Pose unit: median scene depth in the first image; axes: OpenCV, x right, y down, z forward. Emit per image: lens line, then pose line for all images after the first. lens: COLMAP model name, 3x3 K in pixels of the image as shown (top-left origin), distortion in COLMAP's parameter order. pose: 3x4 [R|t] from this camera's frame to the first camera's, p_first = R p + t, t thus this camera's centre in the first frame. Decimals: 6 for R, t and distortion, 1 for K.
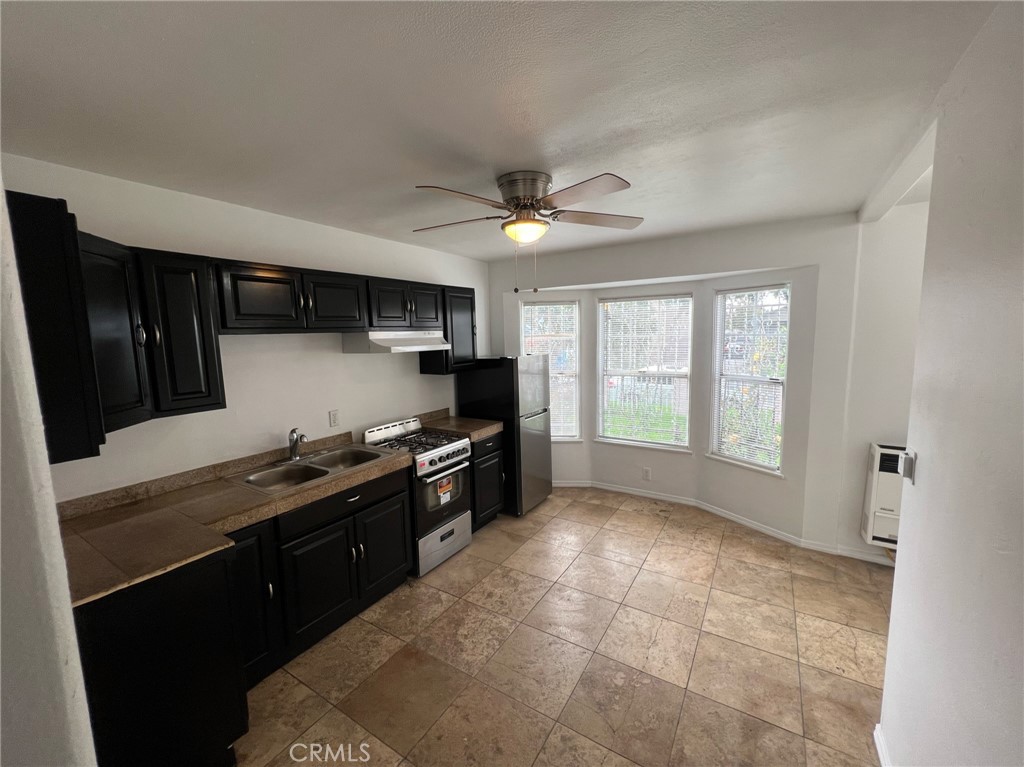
lens RADIAL K [[410.7, 0, 512.5], [0, 410.7, 385.0], [0, 0, 1]] dist [-0.002409, 0.000014]
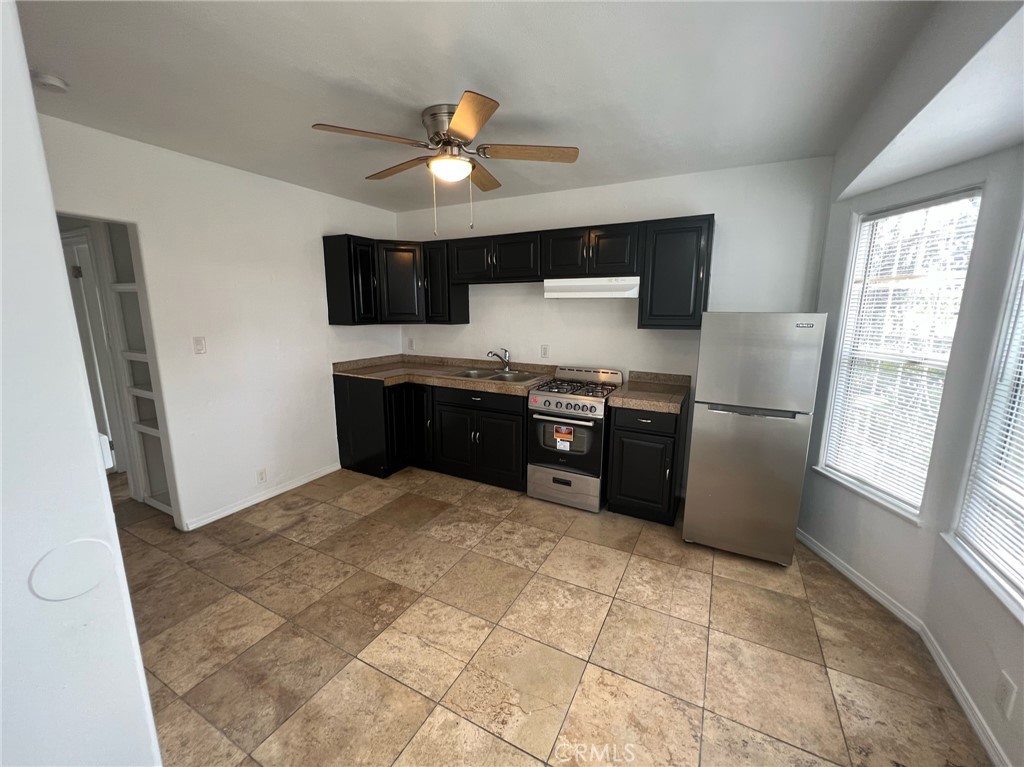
lens RADIAL K [[410.7, 0, 510.6], [0, 410.7, 383.2], [0, 0, 1]] dist [-0.002409, 0.000014]
pose [[0.073959, 0.204982, -0.975967, 0.977801], [-0.126529, 0.972668, 0.194701, -0.066994], [0.989202, 0.109088, 0.097873, 0.947662]]
